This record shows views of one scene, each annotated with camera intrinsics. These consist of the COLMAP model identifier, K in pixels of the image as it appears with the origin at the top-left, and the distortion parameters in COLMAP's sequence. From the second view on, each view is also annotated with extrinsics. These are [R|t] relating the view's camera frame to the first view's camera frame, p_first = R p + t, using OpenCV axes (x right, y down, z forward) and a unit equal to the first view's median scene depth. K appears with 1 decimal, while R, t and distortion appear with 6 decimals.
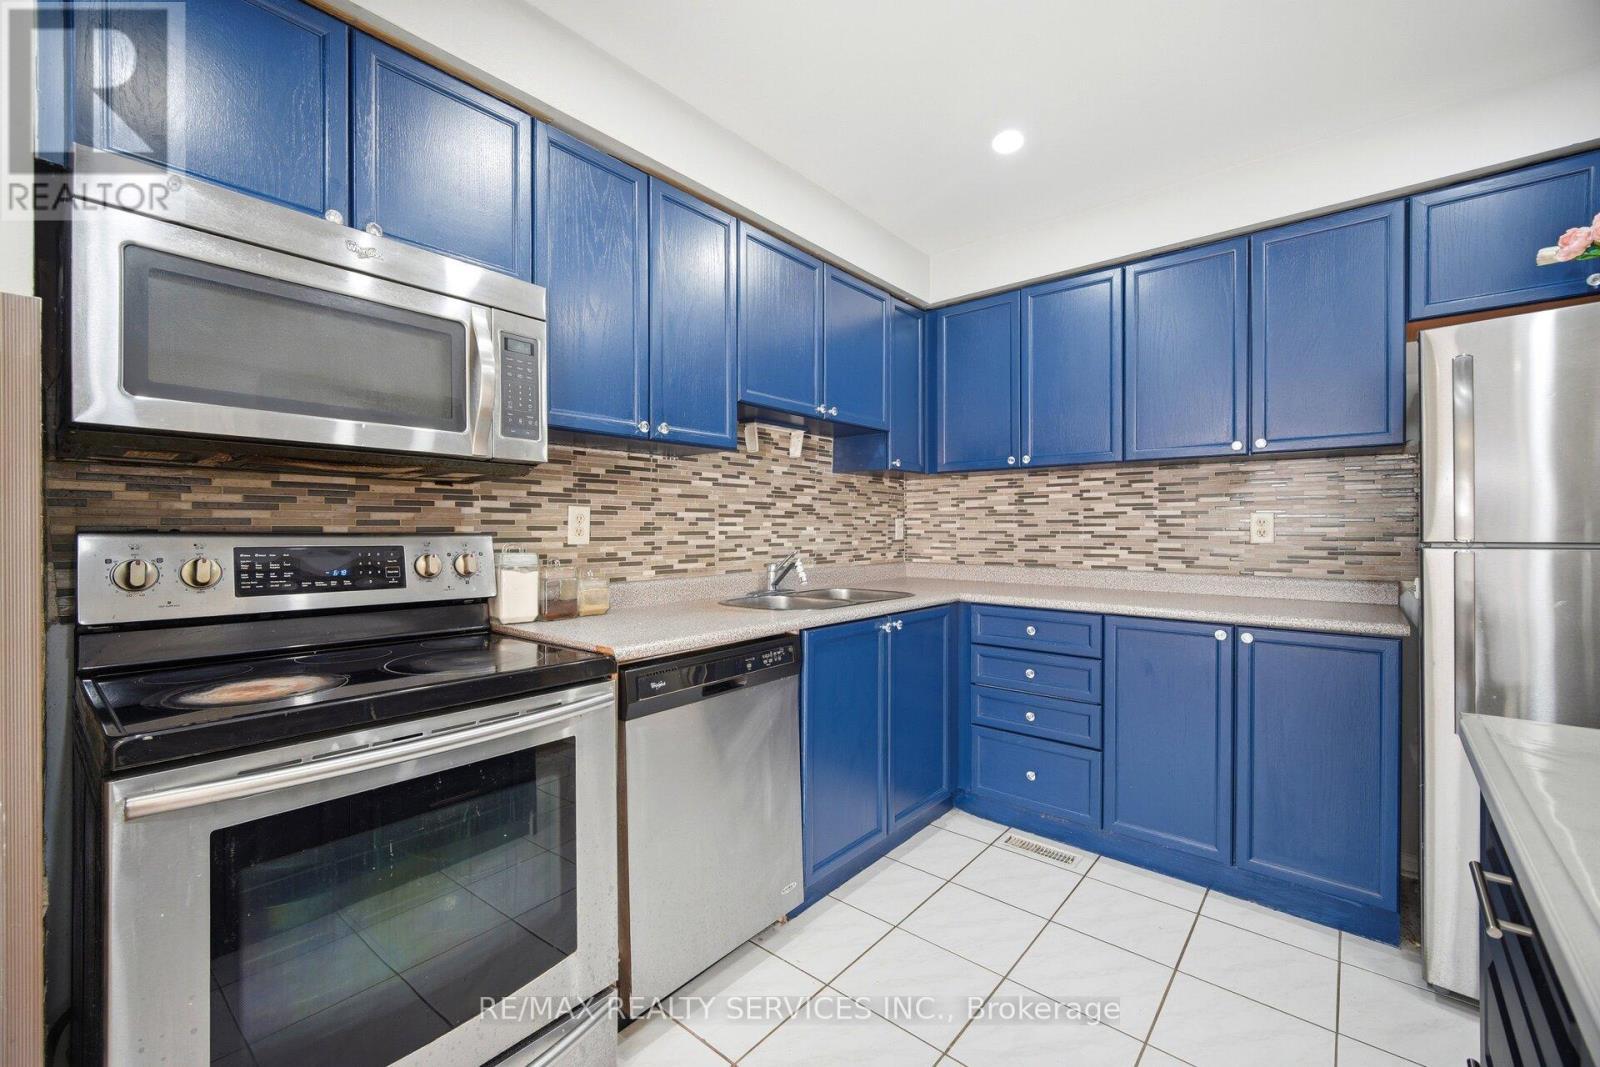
lens RADIAL K [[649.6, 0, 794.3], [0, 649.6, 529.6], [0, 0, 1]] dist [-0.000614, -0.000039]
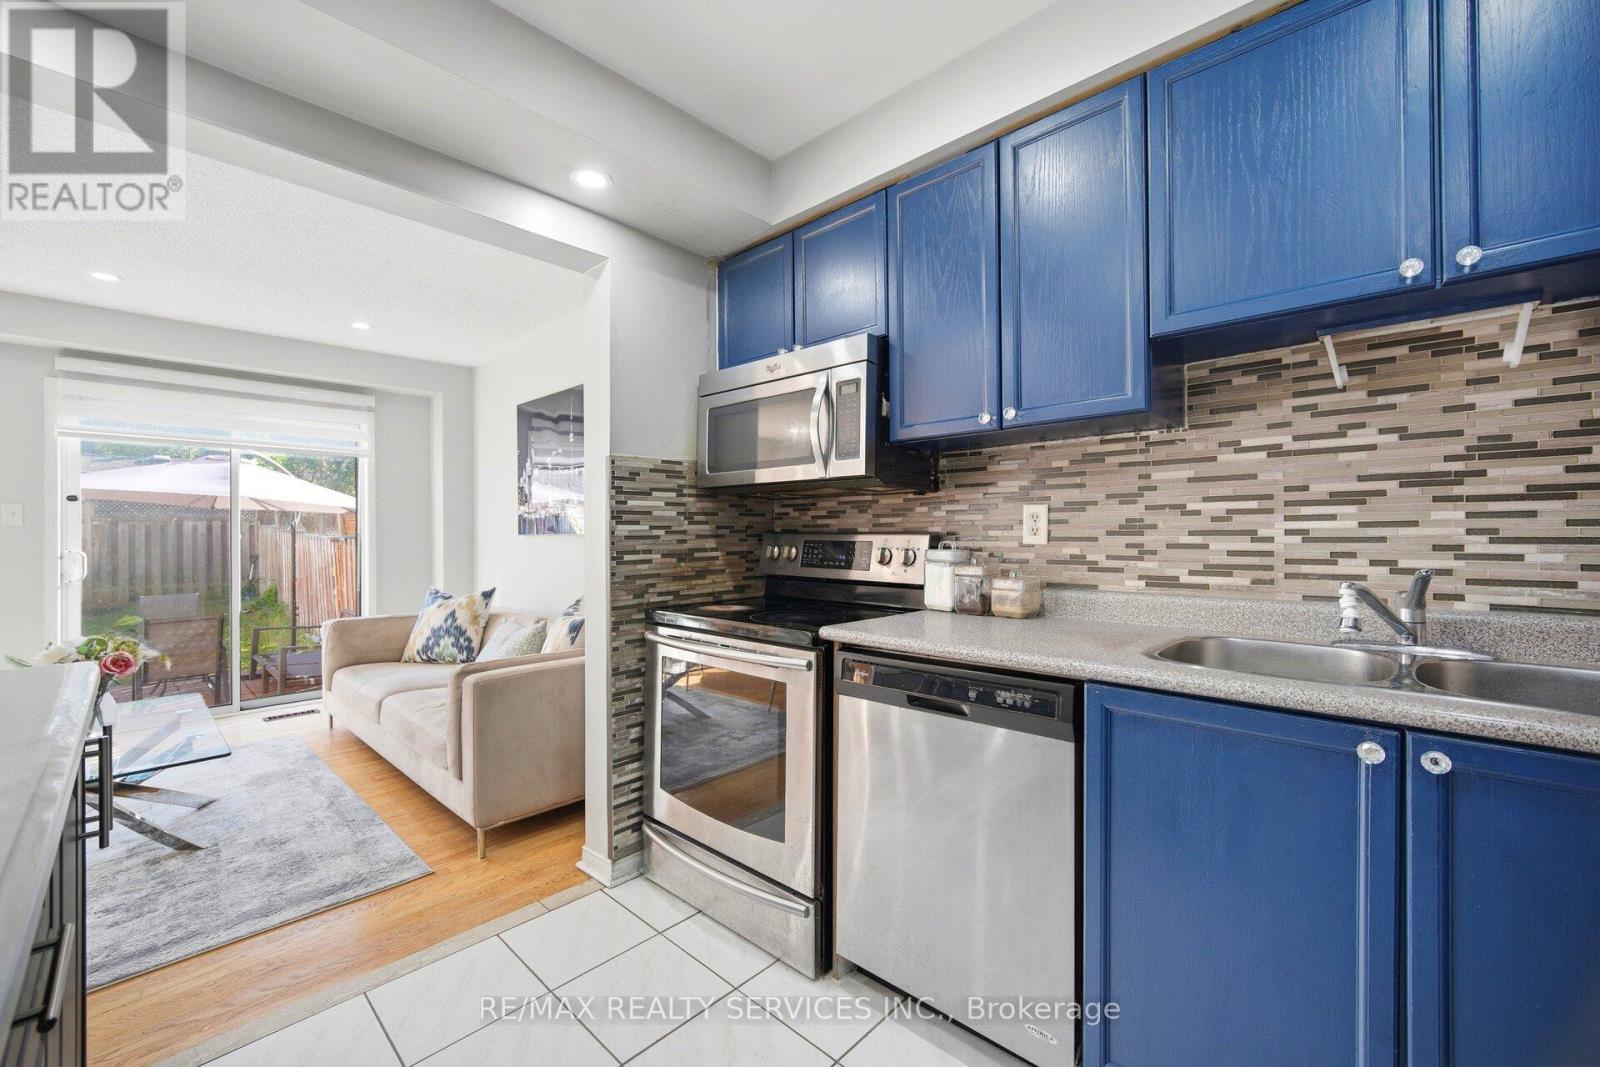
lens RADIAL K [[664.8, 0, 794.6], [0, 664.8, 526.3], [0, 0, 1]] dist [0.015621, 0.000122]
pose [[-0.067592, -0.005750, -0.997696, 0.588694], [0.006165, 0.999962, -0.006181, 0.000253], [0.997694, -0.006569, -0.067554, 0.624063]]
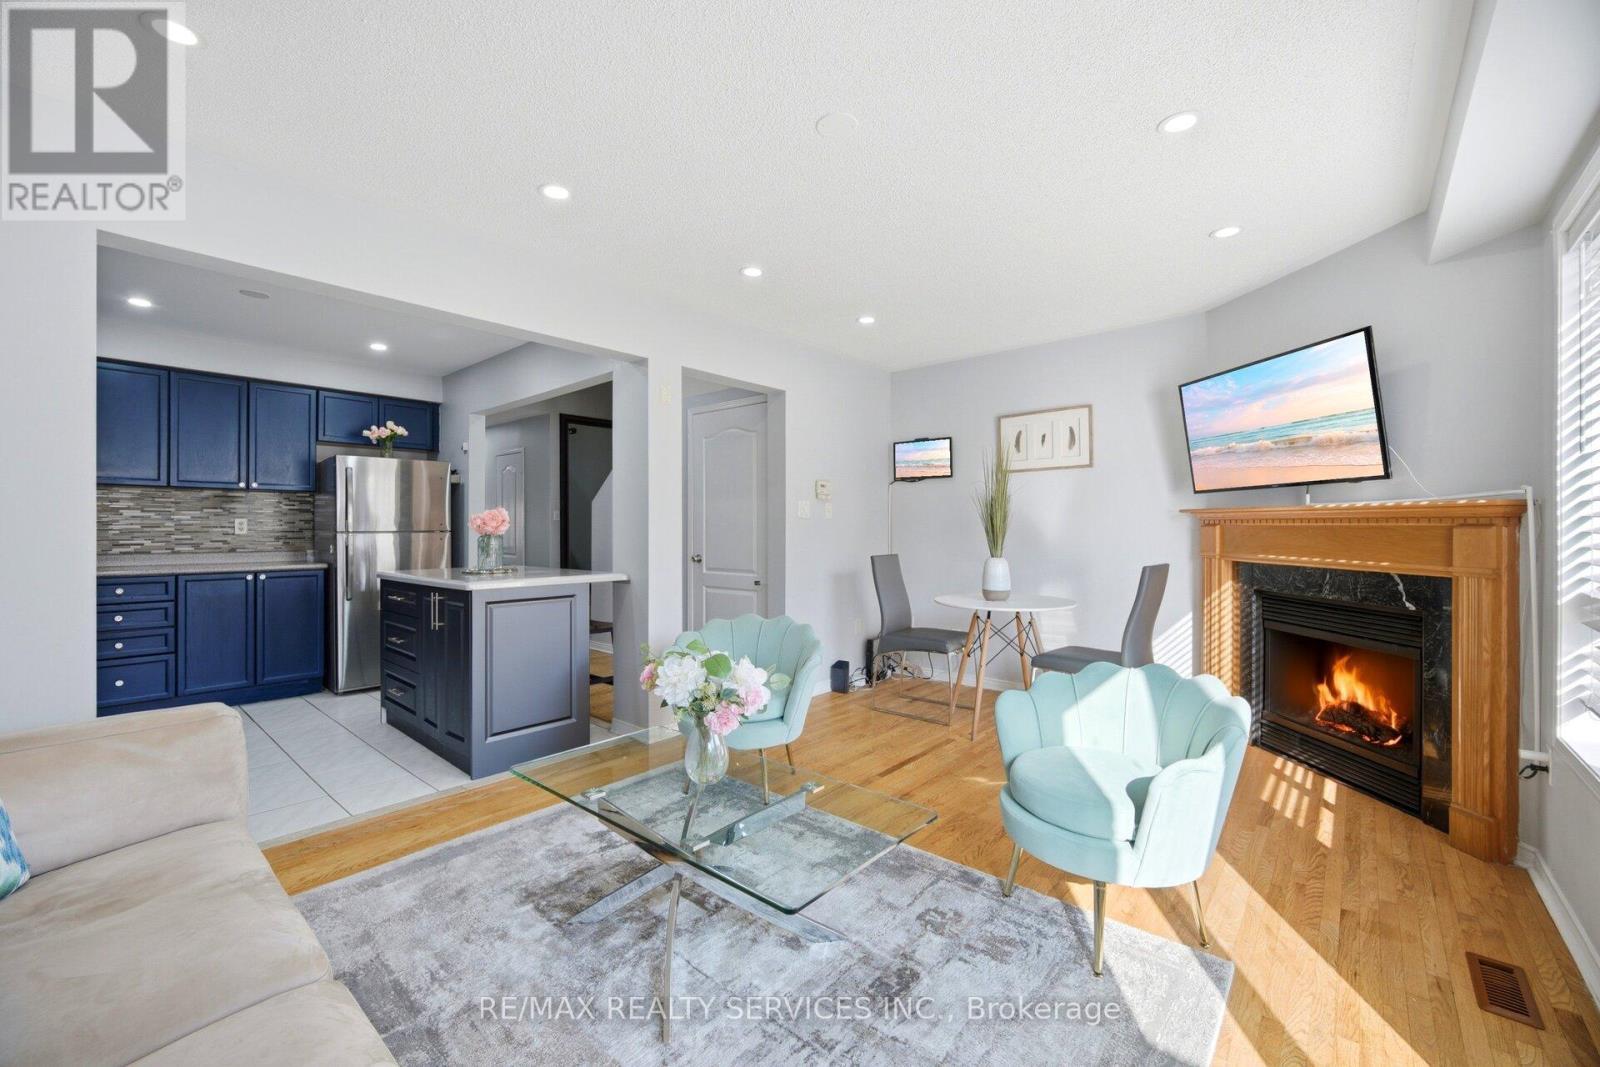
lens RADIAL K [[642.8, 0, 795.3], [0, 642.8, 525.5], [0, 0, 1]] dist [-0.002064, -0.000069]
pose [[0.008979, 0.005997, 0.999942, -1.221714], [-0.000027, 0.999982, -0.005997, 0.006427], [-0.999960, 0.000026, 0.008979, -0.681207]]
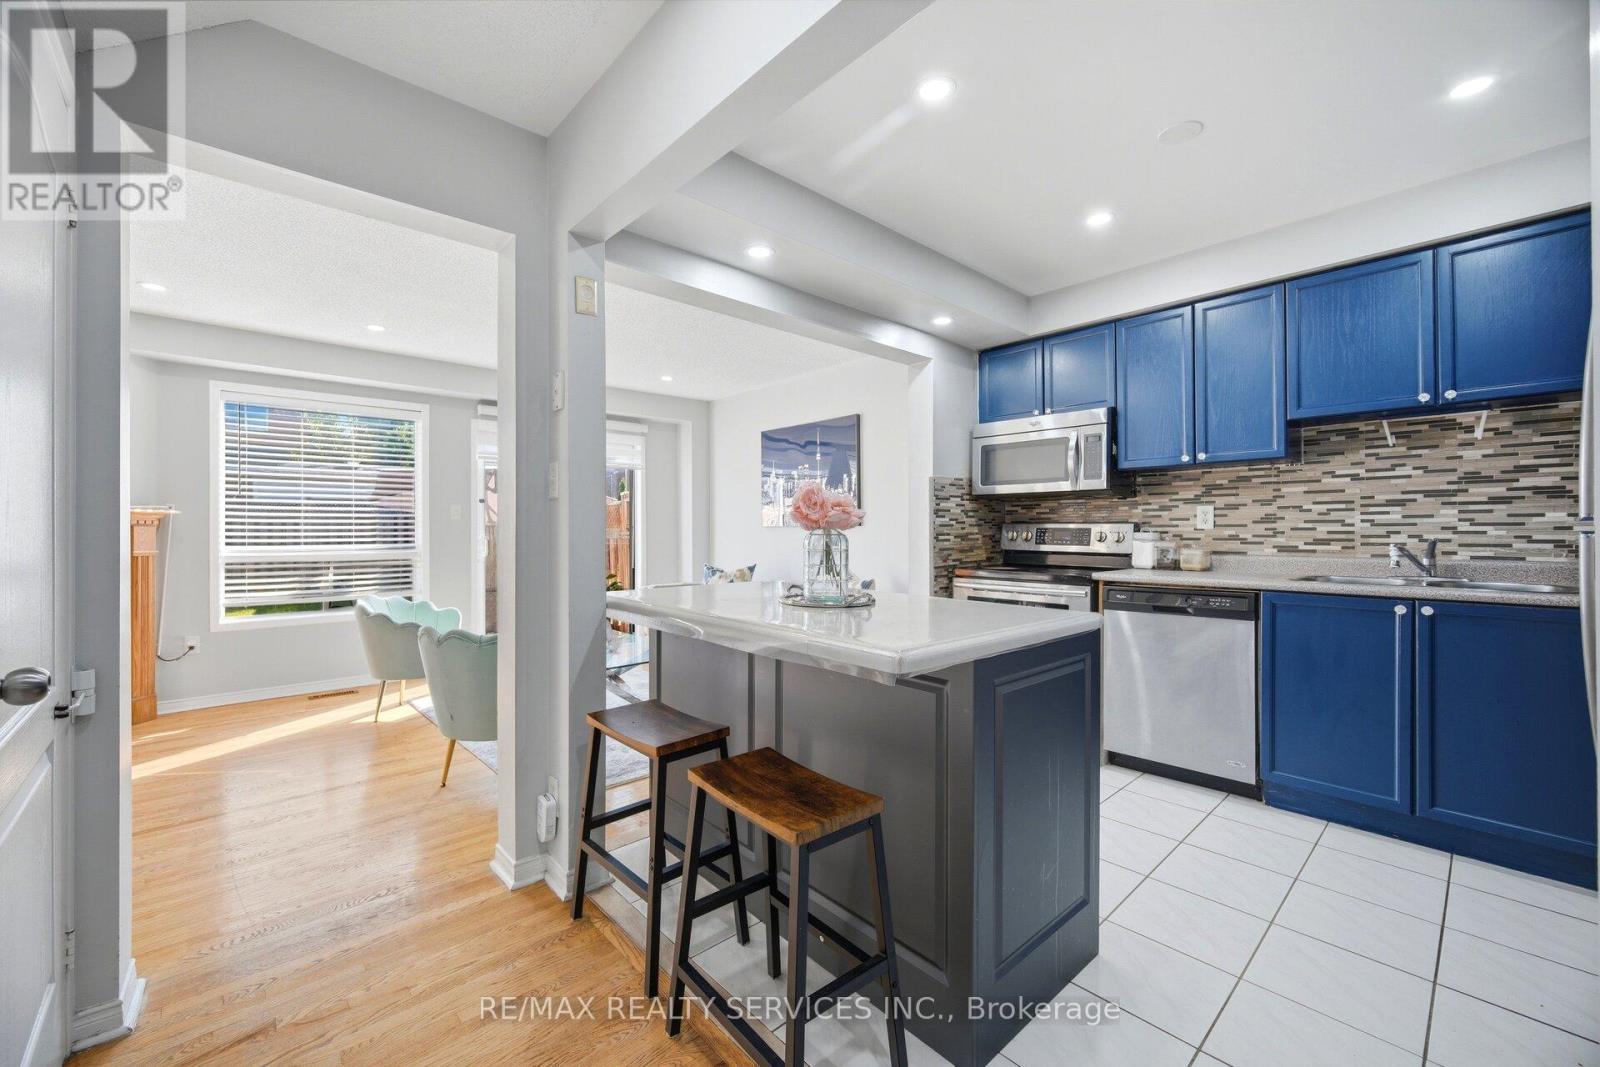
lens RADIAL K [[664.8, 0, 794.6], [0, 664.8, 526.3], [0, 0, 1]] dist [0.015621, 0.000122]
pose [[-0.128232, -0.002807, -0.991740, 1.281934], [0.004356, 0.999985, -0.003393, 0.015083], [0.991735, -0.004755, -0.128218, 0.170306]]
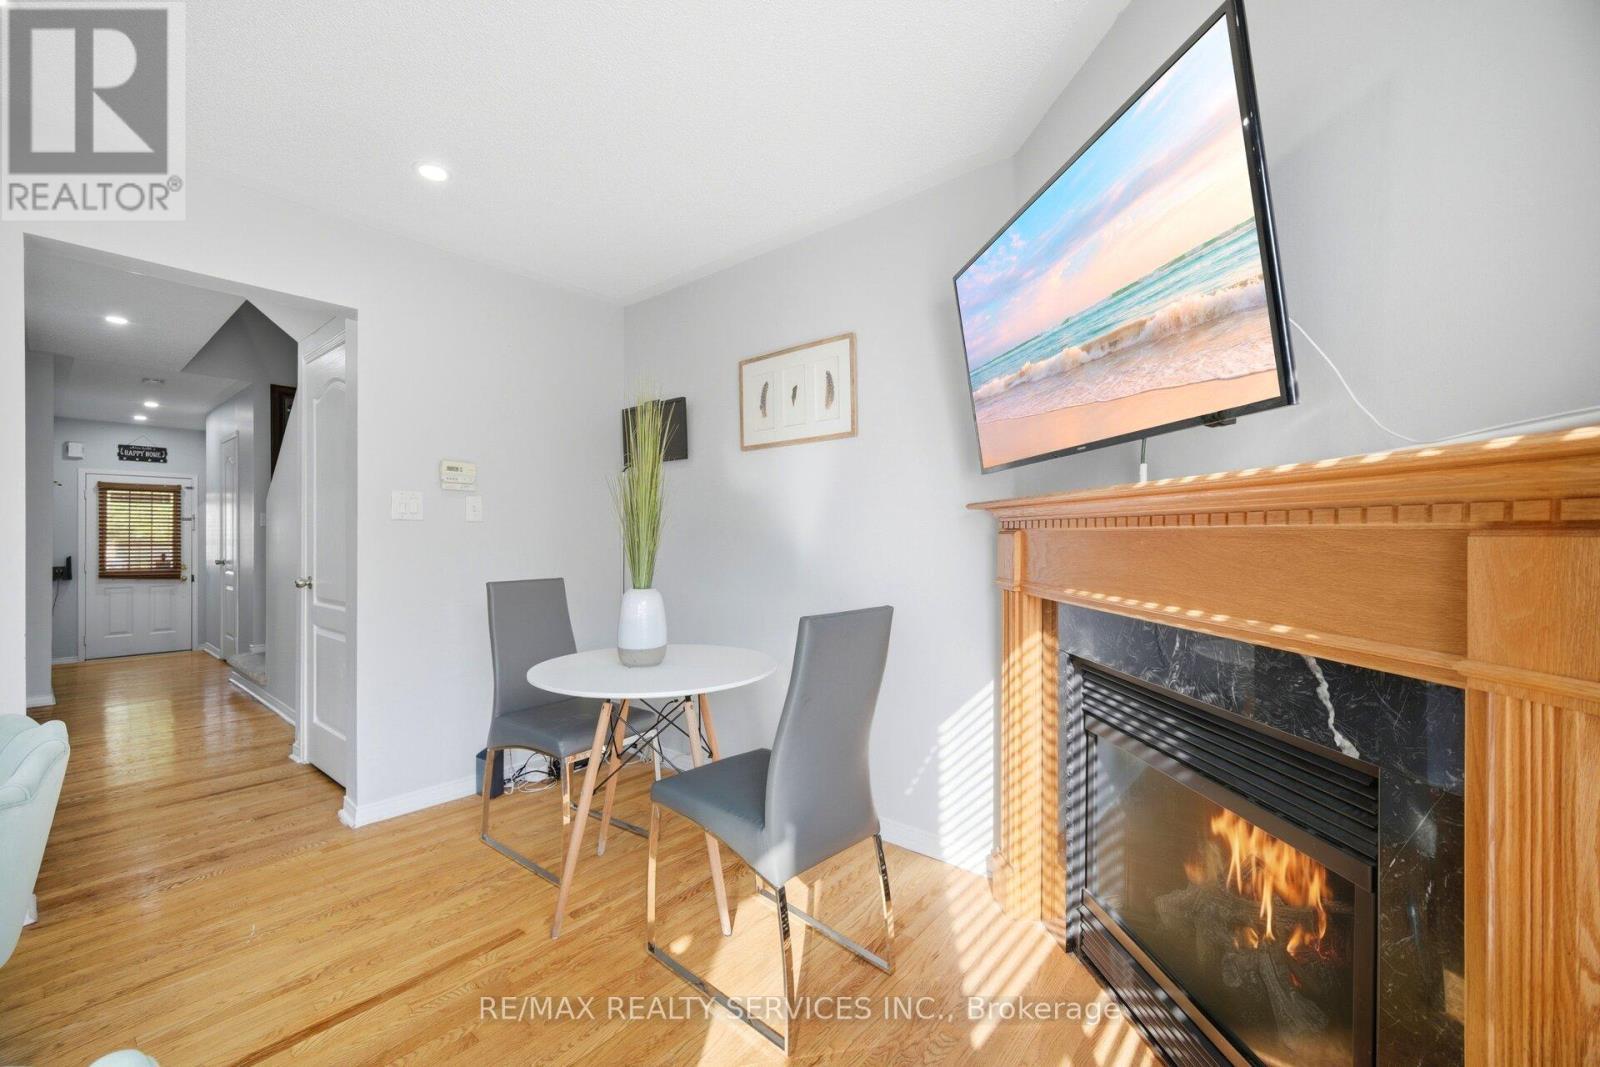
lens RADIAL K [[643.1, 0, 790.9], [0, 643.1, 532.8], [0, 0, 1]] dist [-0.001965, -0.000555]
pose [[-0.014219, 0.006649, 0.999877, -0.511629], [0.000048, 0.999978, -0.006649, 0.004976], [-0.999899, -0.000047, -0.014219, -1.370729]]
